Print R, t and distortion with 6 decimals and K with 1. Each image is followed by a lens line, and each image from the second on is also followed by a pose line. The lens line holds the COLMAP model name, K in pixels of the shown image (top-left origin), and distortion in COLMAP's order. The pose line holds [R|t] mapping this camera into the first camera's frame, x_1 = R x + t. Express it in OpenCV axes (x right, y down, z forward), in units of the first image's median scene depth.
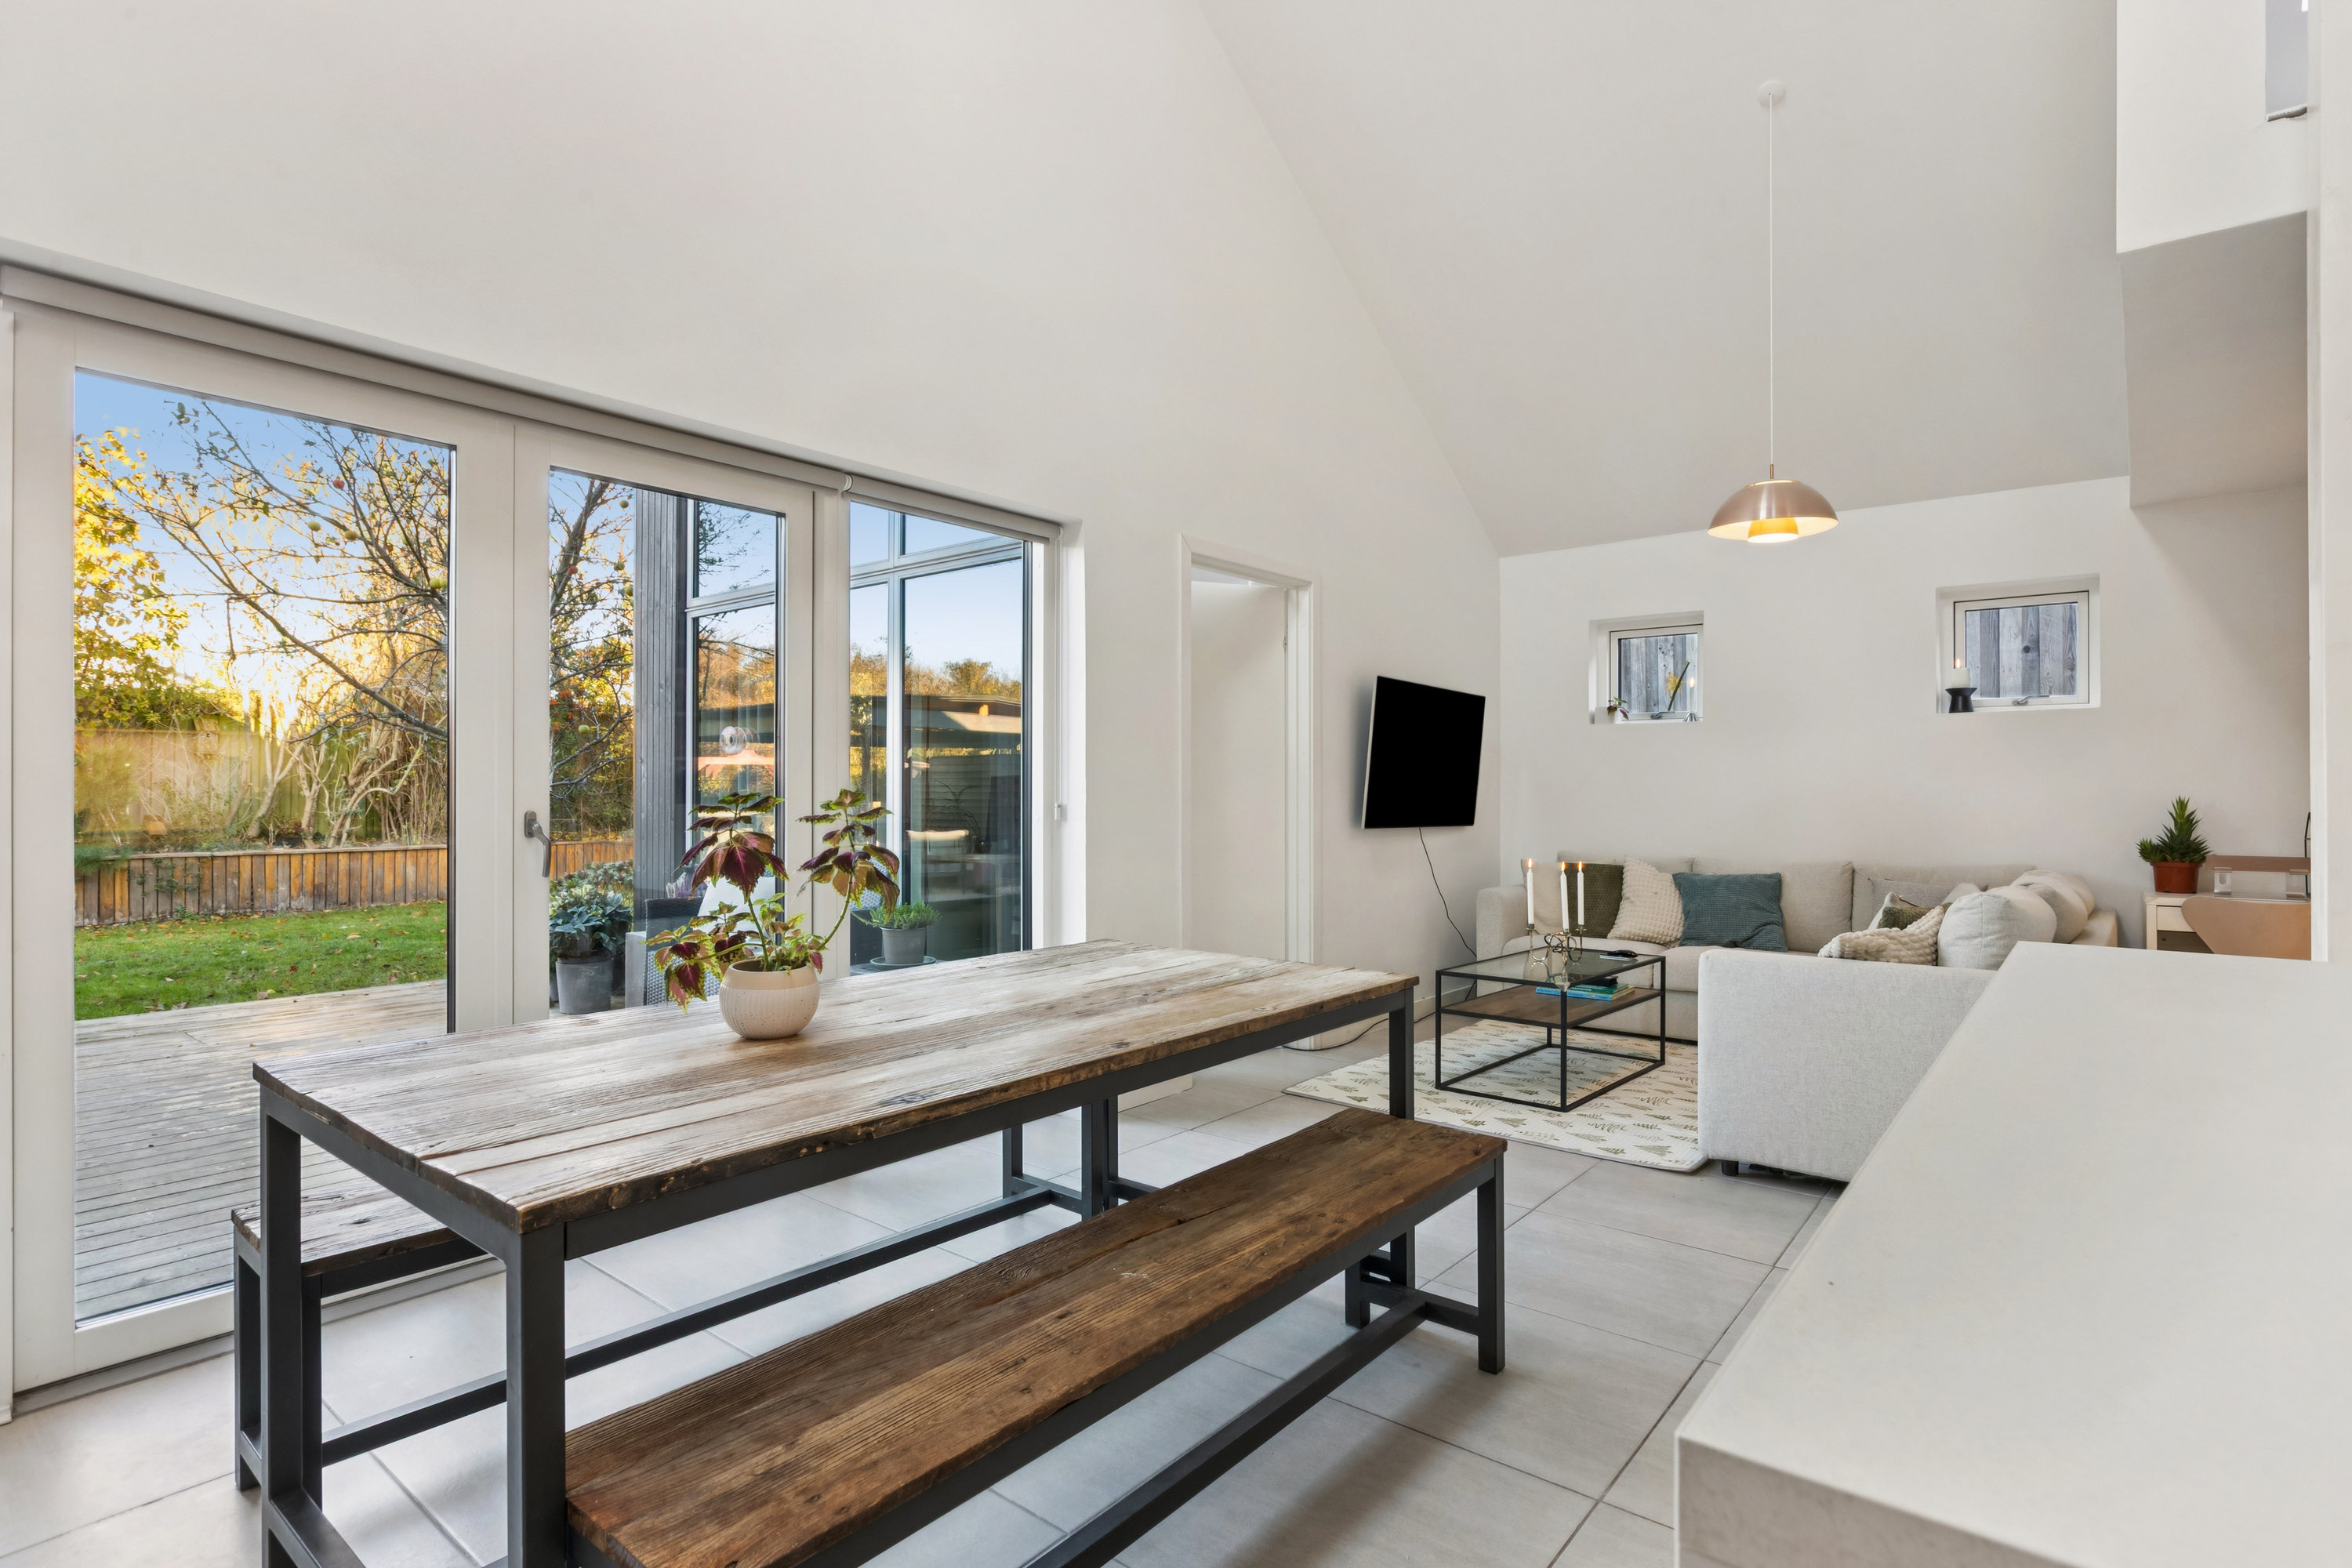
lens RADIAL K [[1174.2, 0, 1181.7], [0, 1174.2, 778.8], [0, 0, 1]] dist [-0.000022, -0.002855]
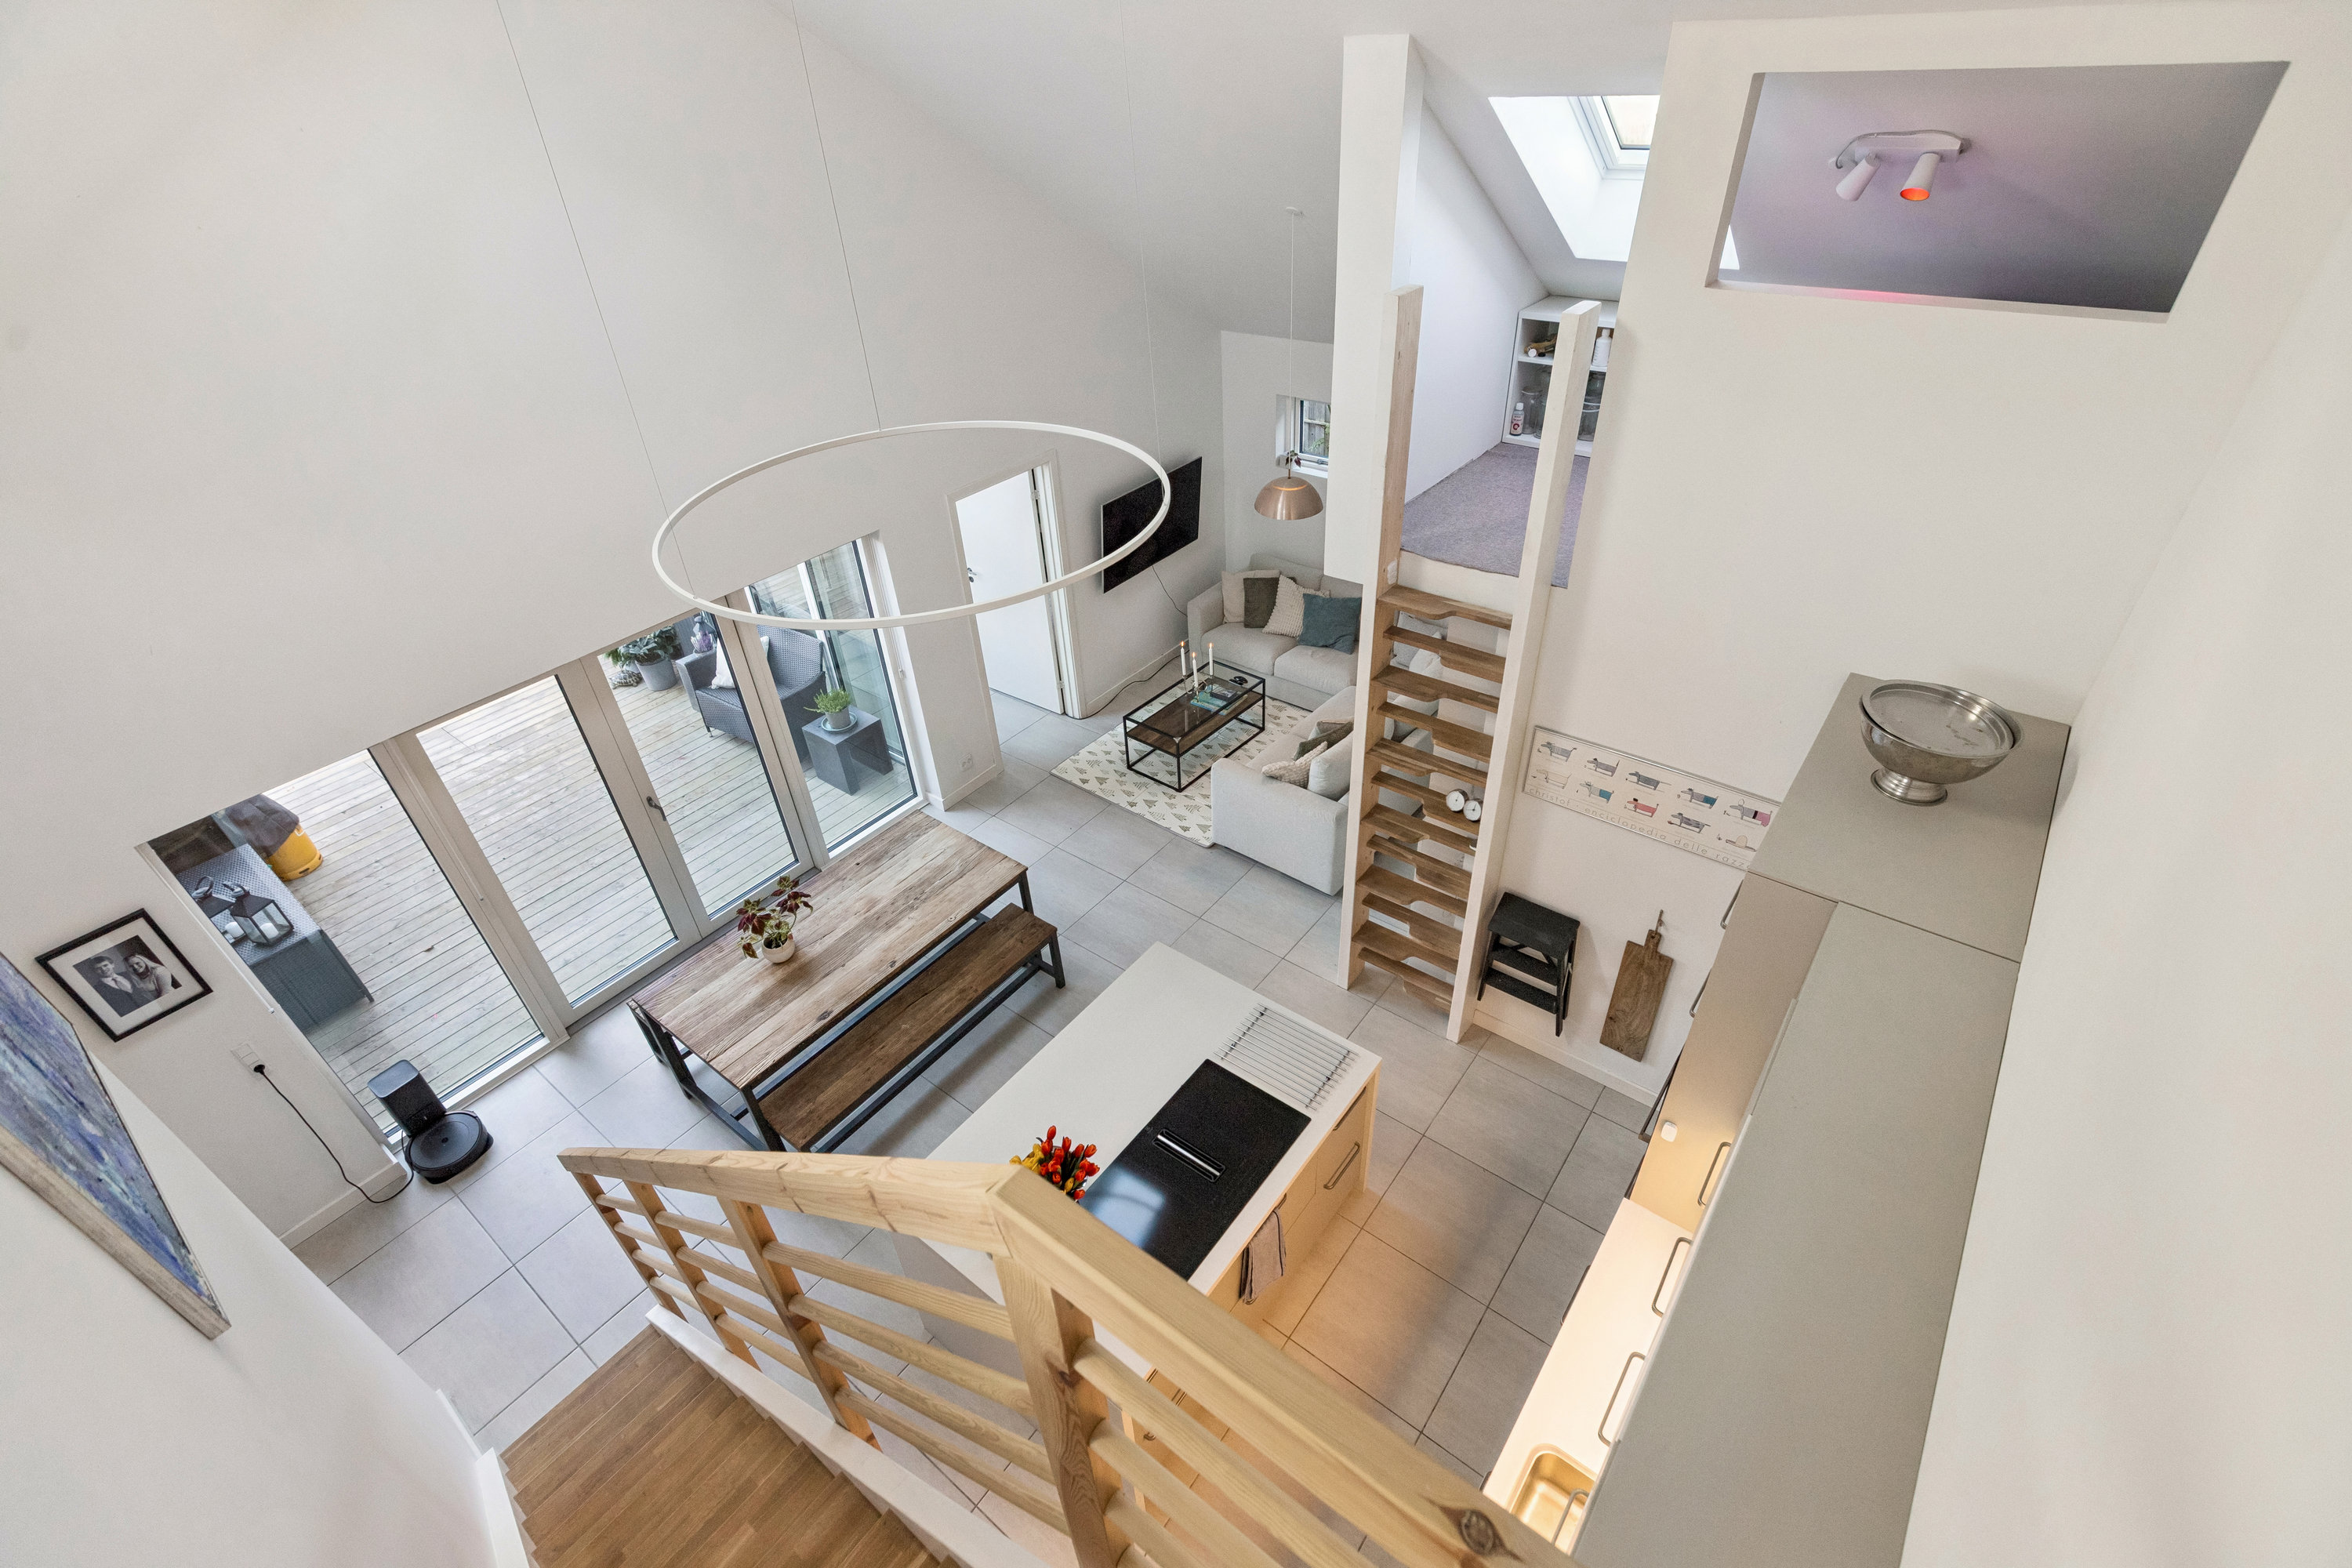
lens RADIAL K [[1058.3, 0, 1173.3], [0, 1058.3, 782.6], [0, 0, 1]] dist [0.001847, -0.000971]
pose [[0.998561, -0.050885, -0.016951, 0.259315], [0.050950, 0.801205, 0.596217, -0.611842], [-0.016757, -0.596223, 0.802644, -0.340119]]
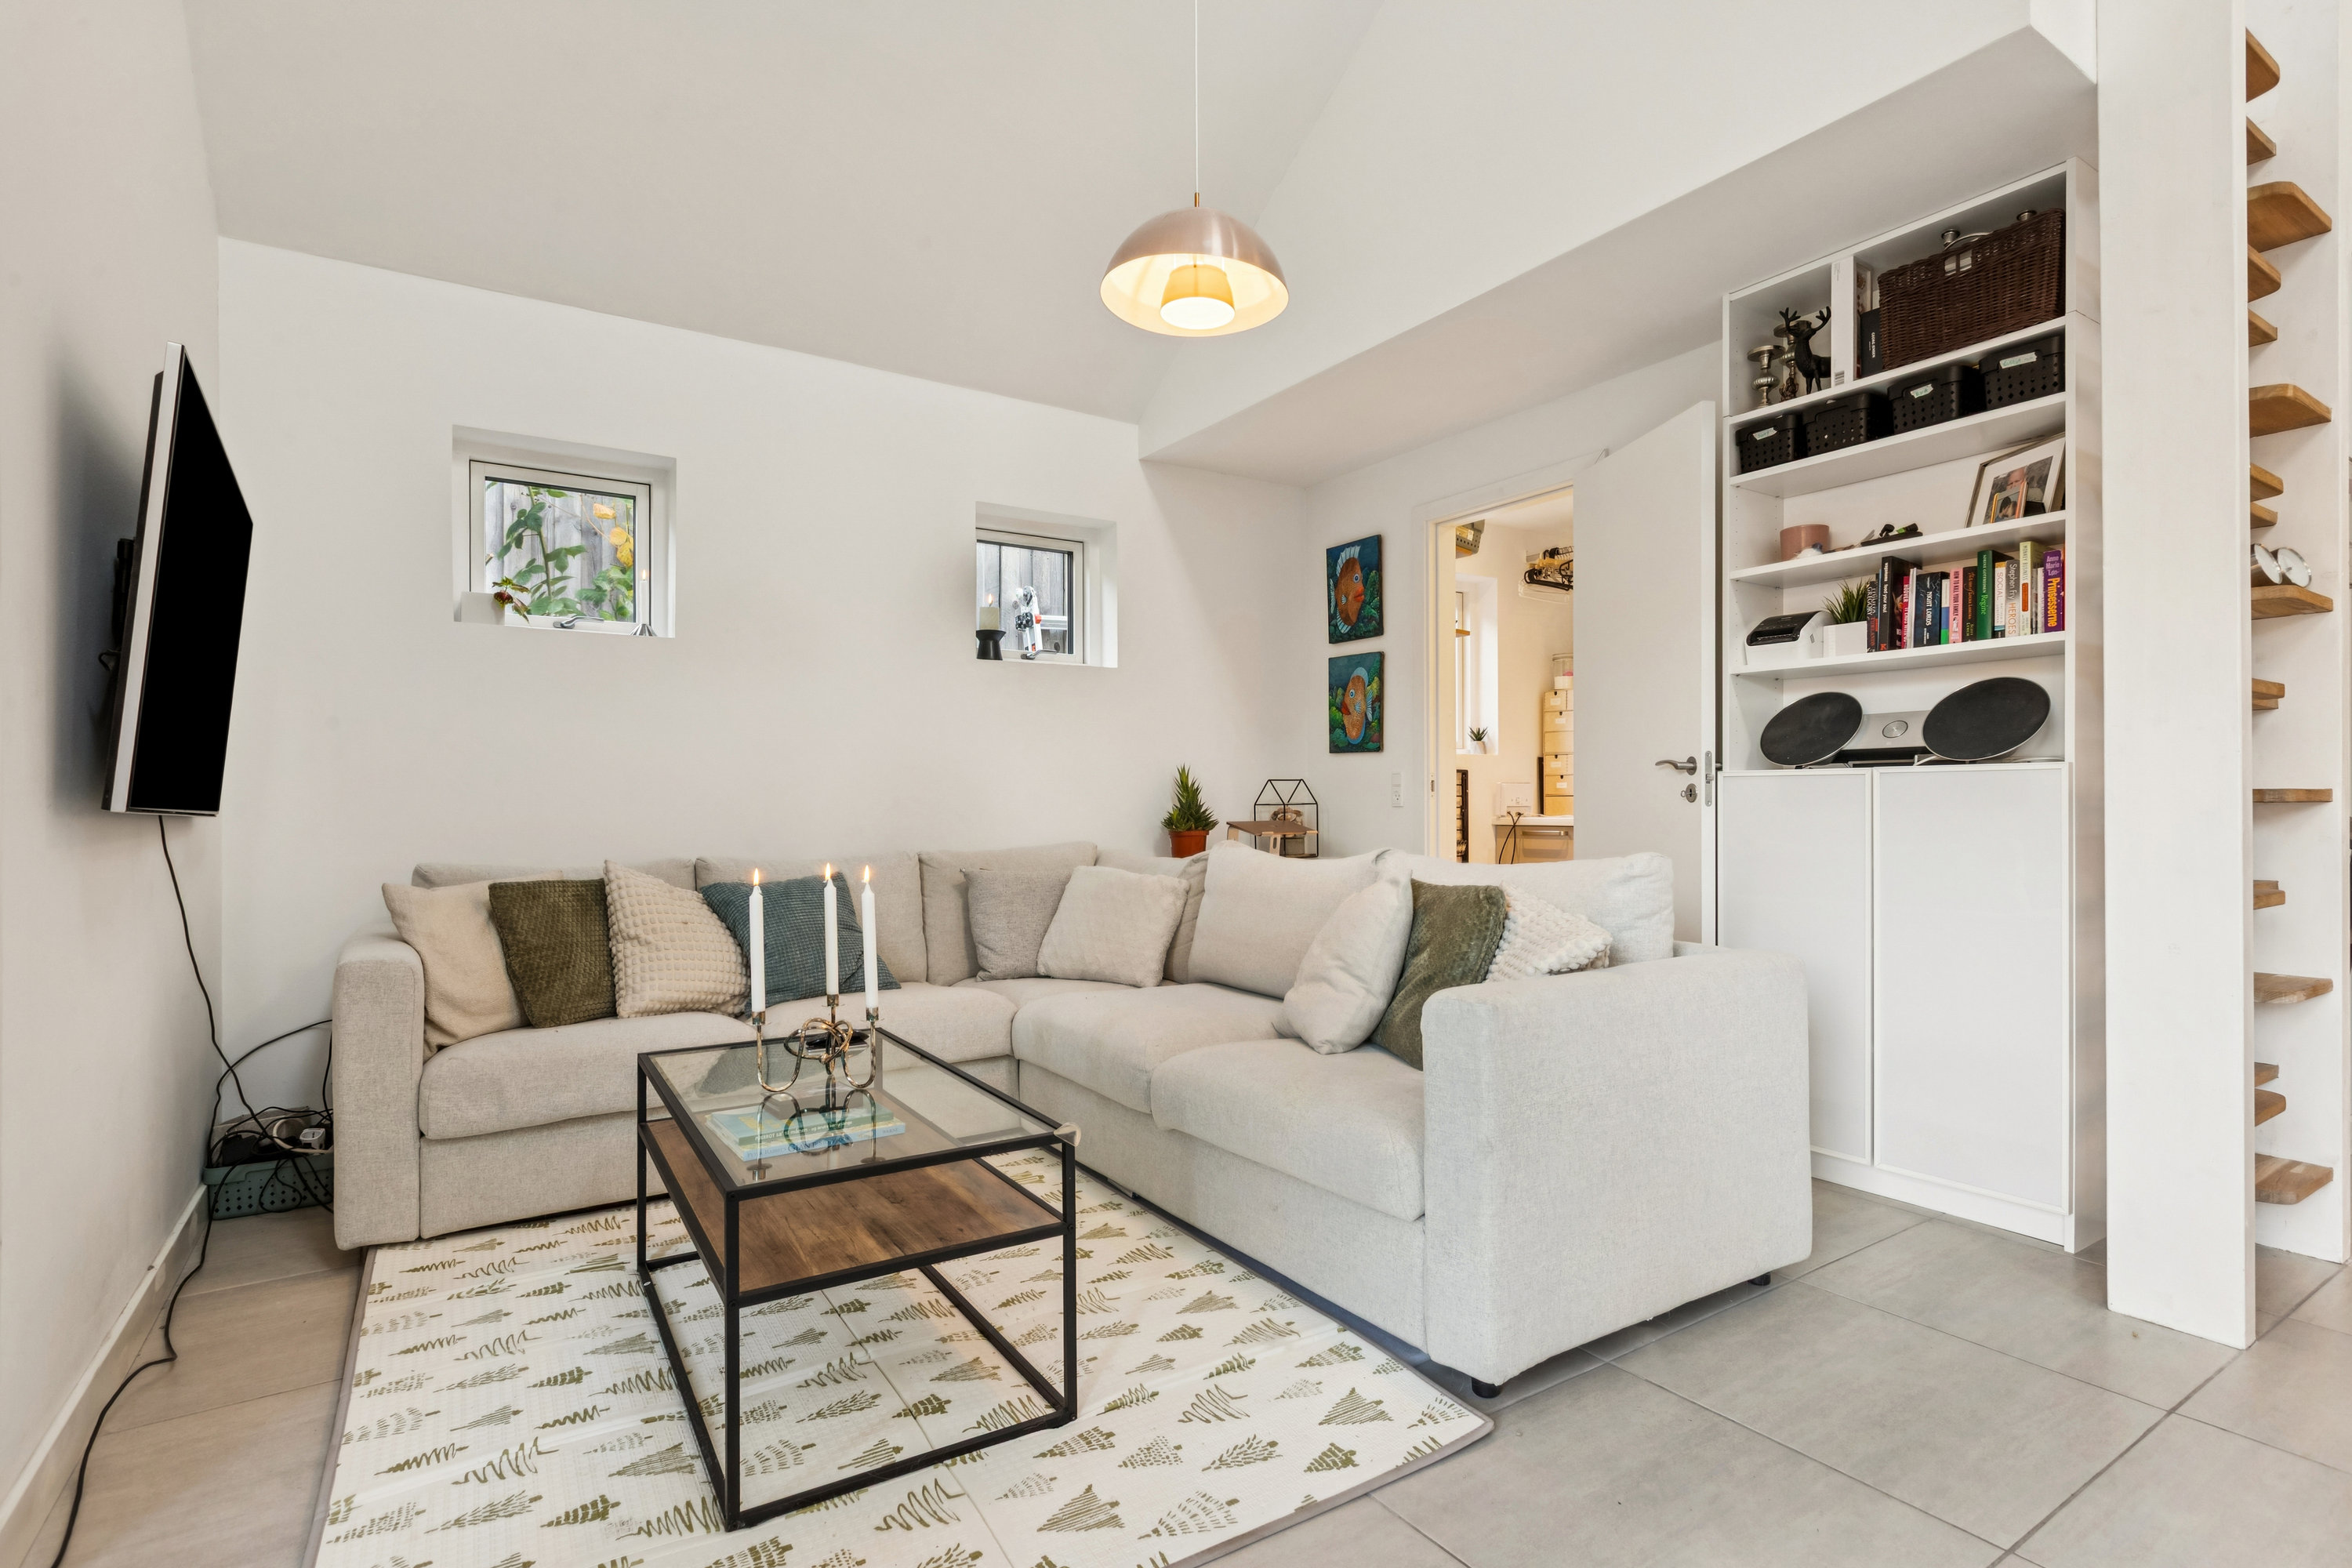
lens RADIAL K [[1134.2, 0, 1181.4], [0, 1134.2, 804.0], [0, 0, 1]] dist [-0.004674, 0.002642]
pose [[0.293350, -0.004236, 0.955996, -0.052333], [-0.005610, 0.999965, 0.006153, 0.036844], [-0.955989, -0.007168, 0.293316, 0.626562]]
